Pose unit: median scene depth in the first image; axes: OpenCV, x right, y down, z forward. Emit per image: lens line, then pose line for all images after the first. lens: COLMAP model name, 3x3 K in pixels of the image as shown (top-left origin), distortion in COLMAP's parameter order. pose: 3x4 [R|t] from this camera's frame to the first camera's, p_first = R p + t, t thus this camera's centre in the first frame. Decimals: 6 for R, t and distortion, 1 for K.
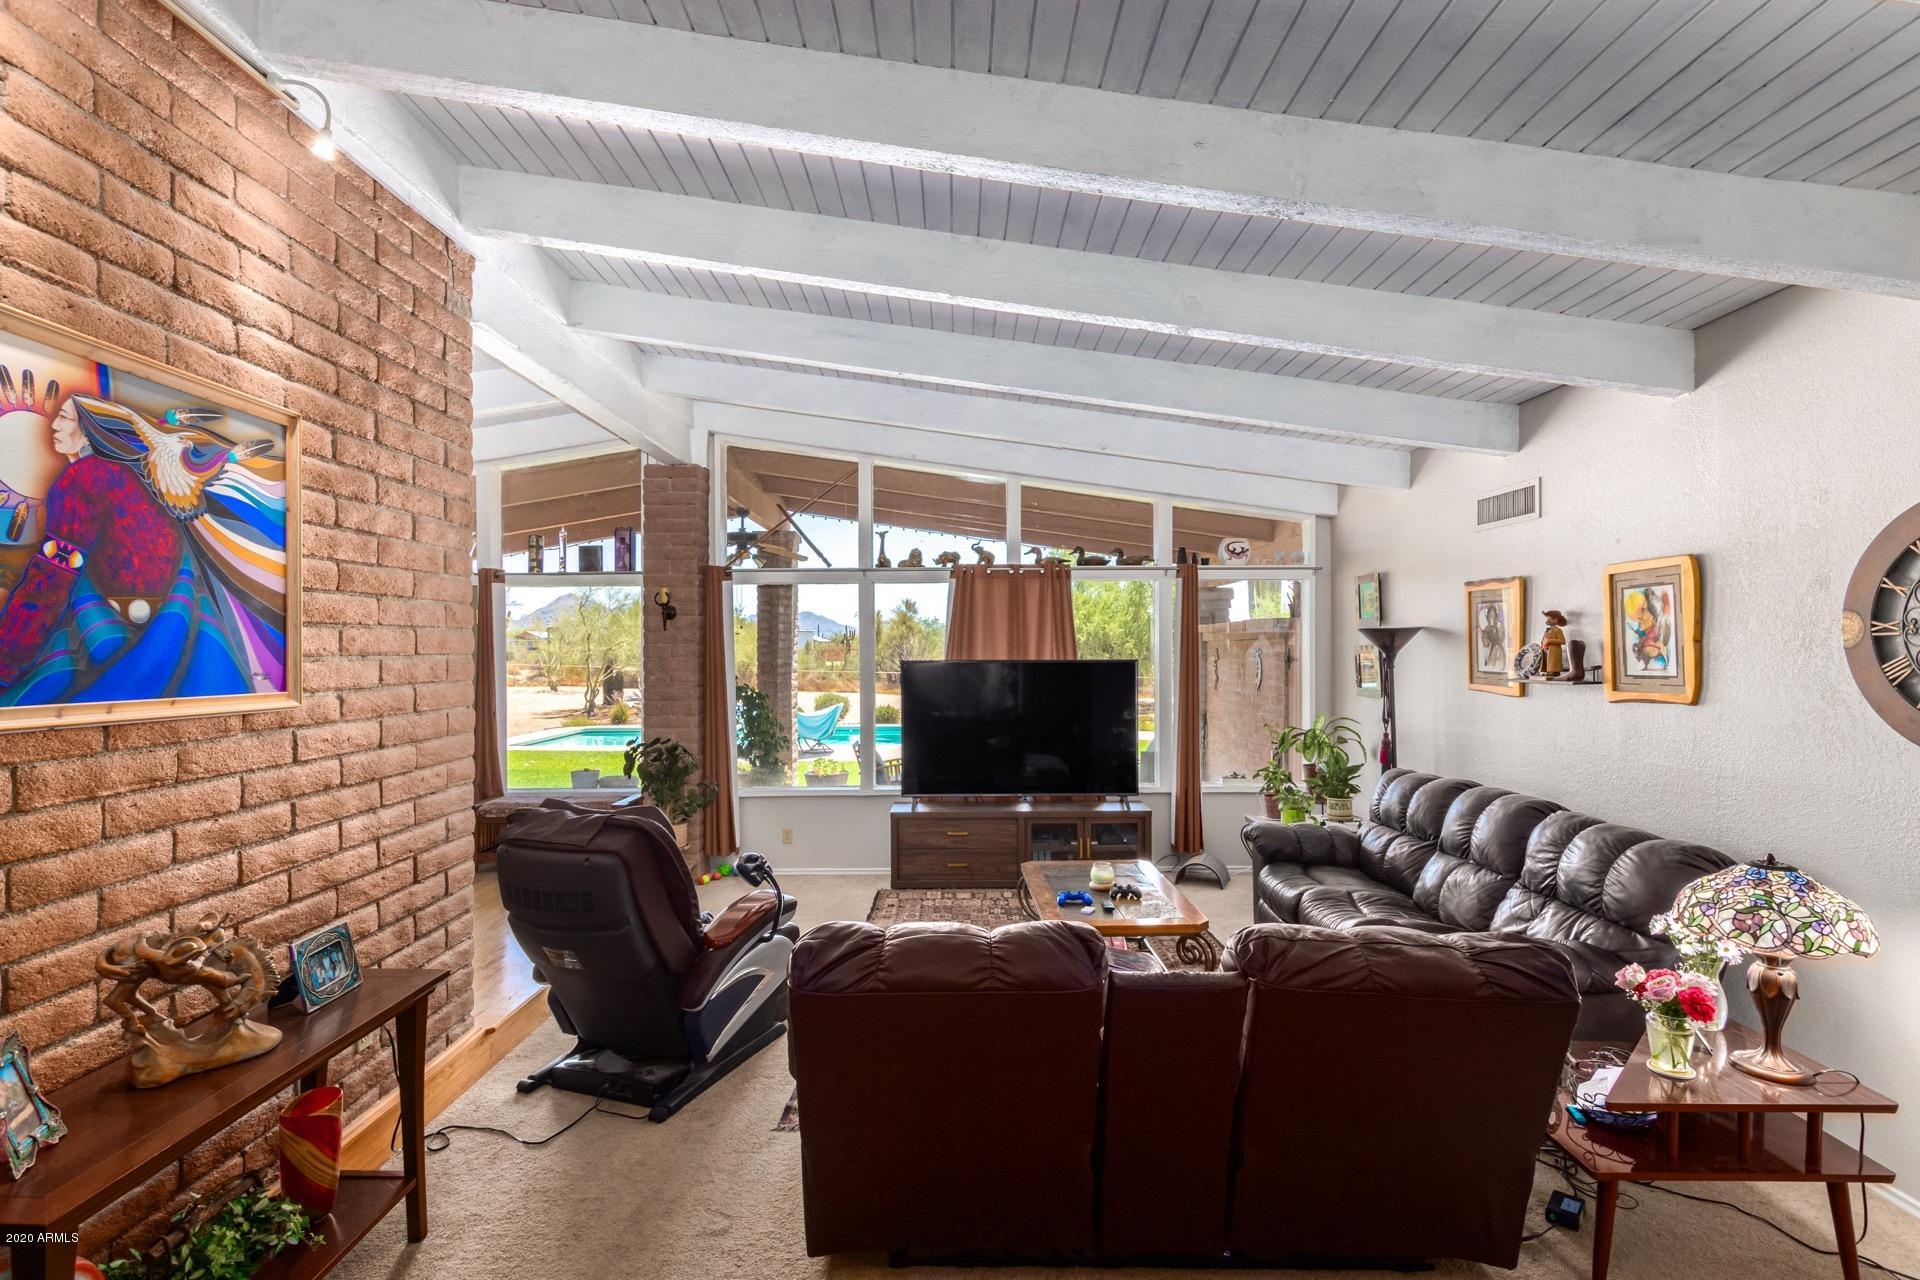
lens RADIAL K [[946.7, 0, 955.1], [0, 946.7, 629.3], [0, 0, 1]] dist [0.014493, -0.002289]
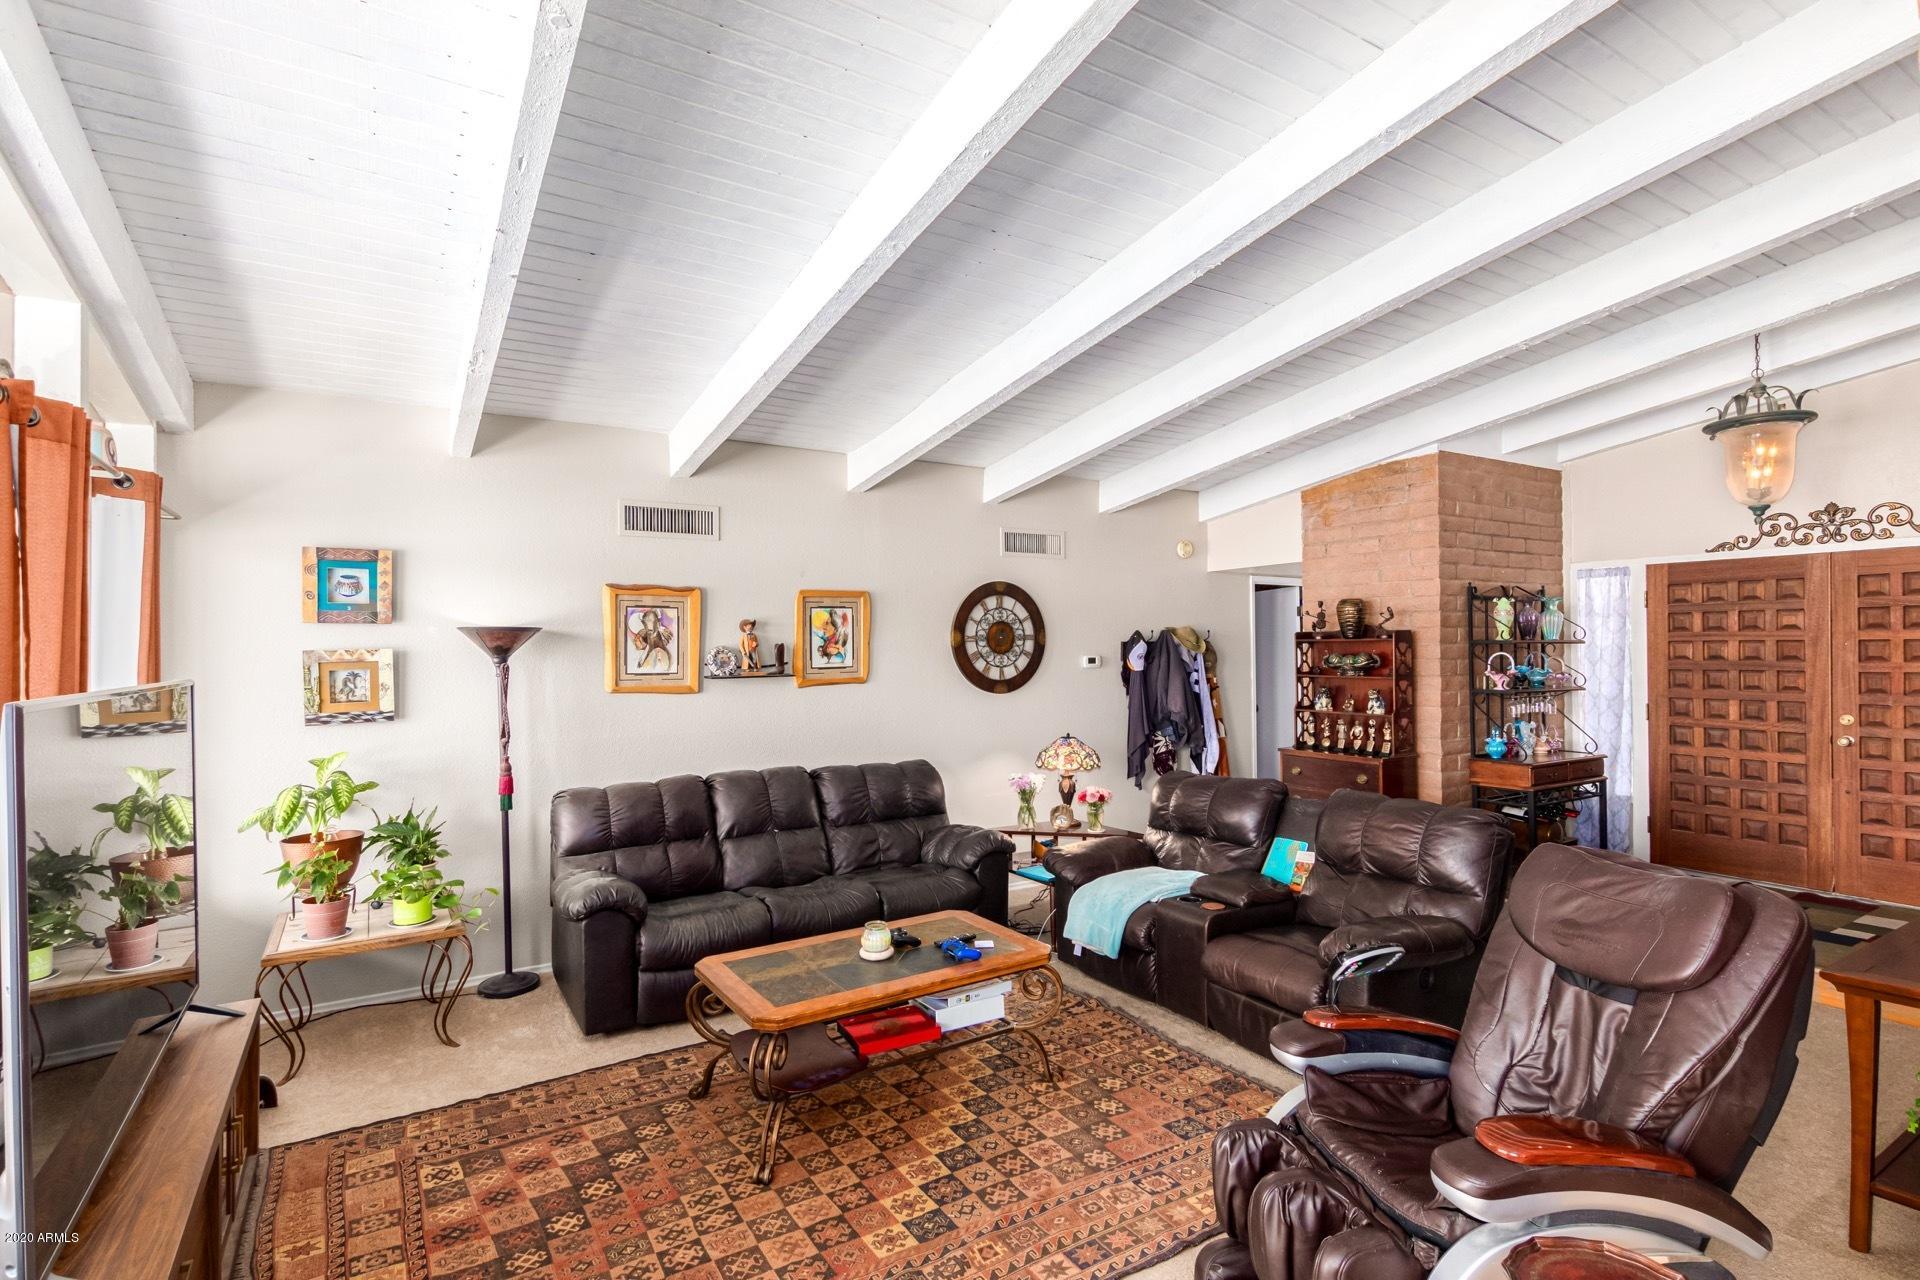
lens RADIAL K [[946.7, 0, 957.0], [0, 946.7, 644.8], [0, 0, 1]] dist [0.014493, -0.002289]
pose [[-0.525580, 0.008493, 0.850702, -0.504628], [-0.007083, 0.999872, -0.014358, 0.025737], [-0.850714, -0.013572, -0.525453, 1.243618]]
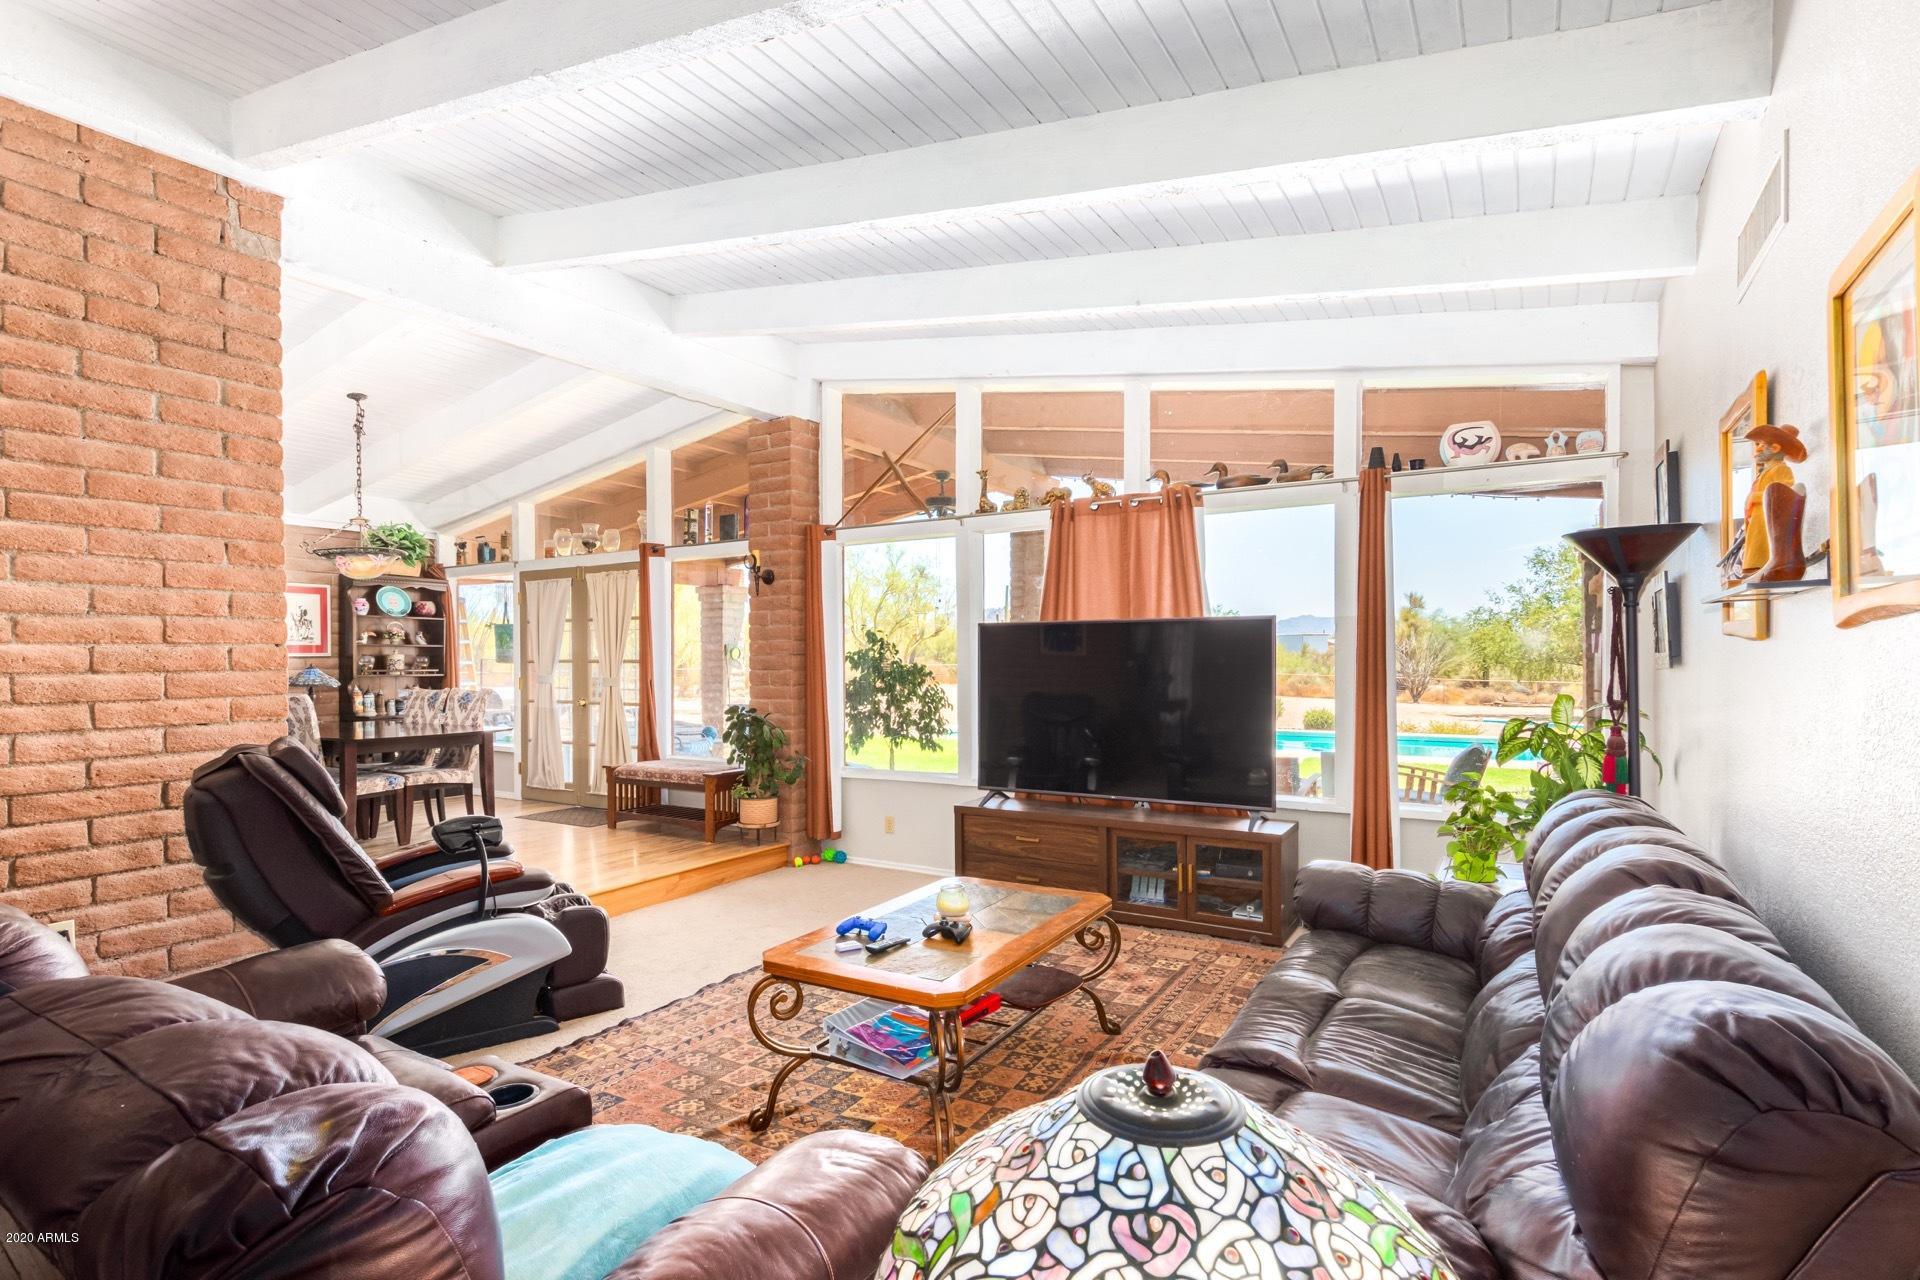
lens RADIAL K [[946.7, 0, 953.5], [0, 946.7, 659.3], [0, 0, 1]] dist [0.014493, -0.002289]
pose [[0.851020, 0.001937, -0.525130, 0.467300], [0.010642, 0.999724, 0.020935, 0.062145], [0.525026, -0.023404, 0.850764, 0.382627]]
